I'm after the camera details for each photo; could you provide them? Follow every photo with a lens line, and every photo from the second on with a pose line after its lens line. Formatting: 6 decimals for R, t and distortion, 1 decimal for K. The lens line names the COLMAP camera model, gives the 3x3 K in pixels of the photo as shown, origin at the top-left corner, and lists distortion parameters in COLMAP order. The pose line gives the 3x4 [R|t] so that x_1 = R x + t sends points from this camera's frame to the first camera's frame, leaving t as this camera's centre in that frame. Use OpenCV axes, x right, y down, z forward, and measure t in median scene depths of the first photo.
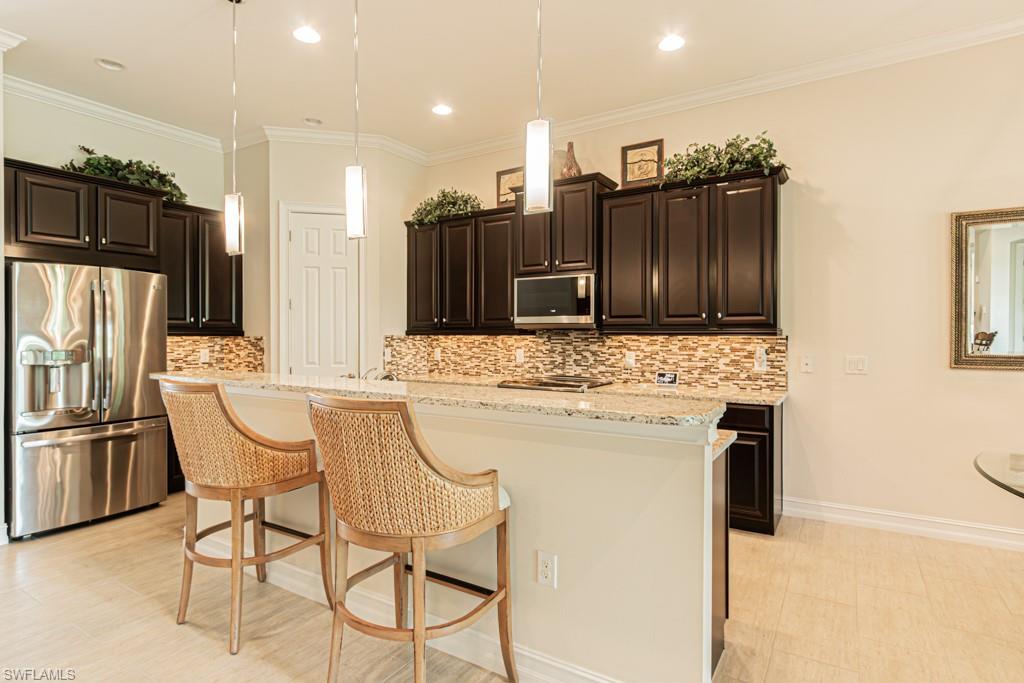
lens RADIAL K [[547.6, 0, 503.9], [0, 547.6, 338.6], [0, 0, 1]] dist [-0.004076, -0.002384]
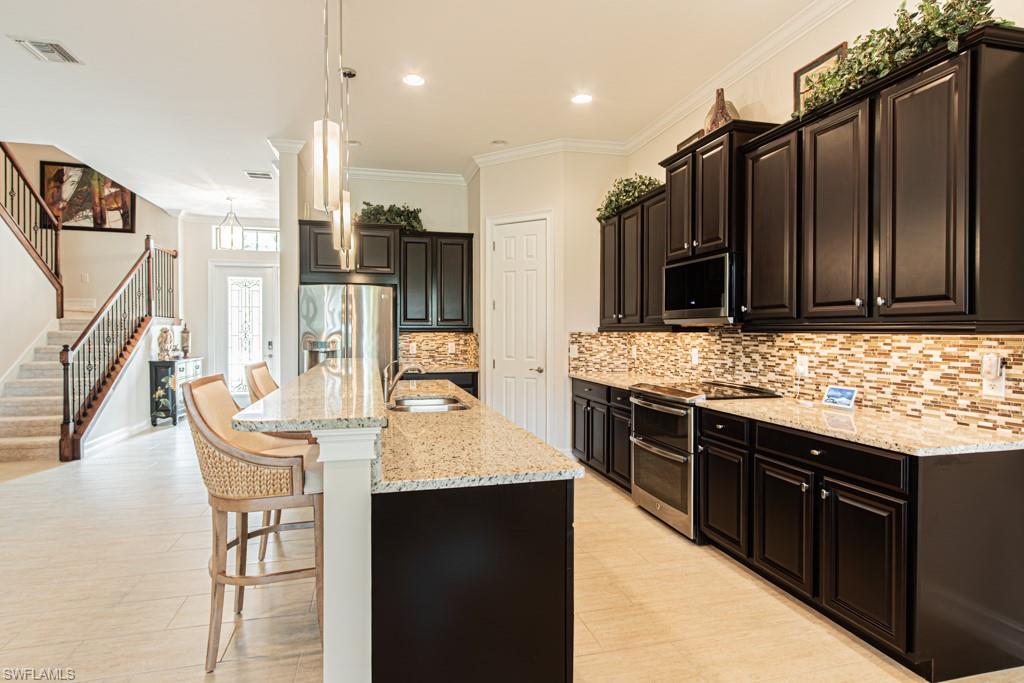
lens RADIAL K [[526.4, 0, 491.7], [0, 526.4, 339.0], [0, 0, 1]] dist [-0.001131, 0.001016]
pose [[0.712264, 0.010442, -0.701834, 0.405293], [-0.004234, 0.999935, 0.010581, -0.003047], [0.701899, -0.004565, 0.712262, 0.211401]]
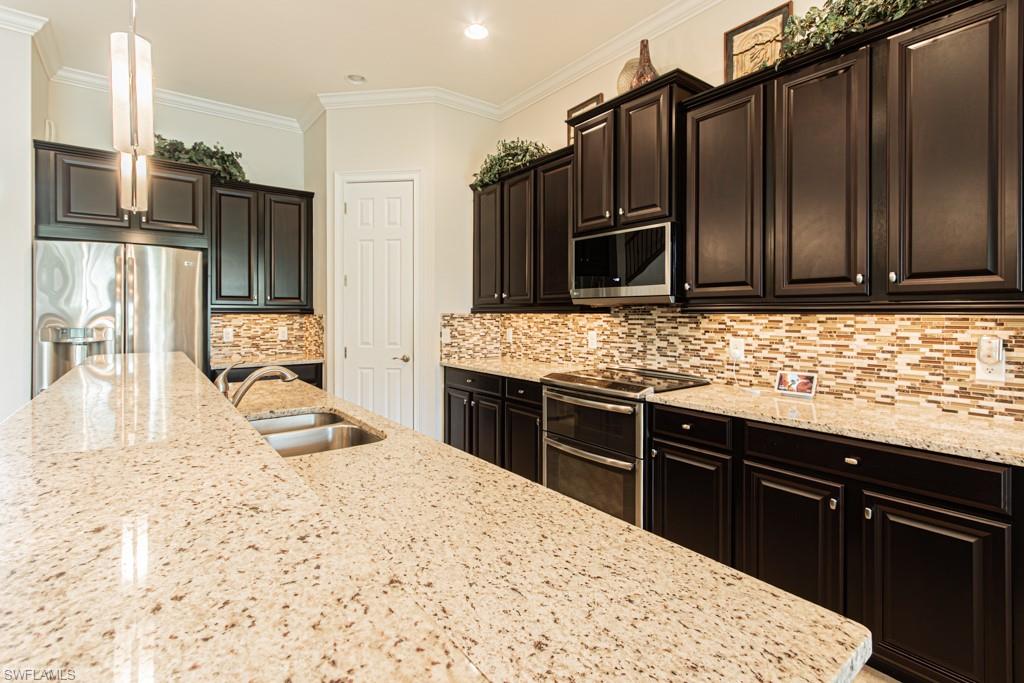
lens RADIAL K [[479.8, 0, 499.7], [0, 479.8, 317.2], [0, 0, 1]] dist [-0.000352, 0.000099]
pose [[0.932899, 0.003476, -0.360122, 0.163546], [-0.003283, 0.999994, 0.001149, -0.001288], [0.360123, 0.000110, 0.932905, 0.336848]]
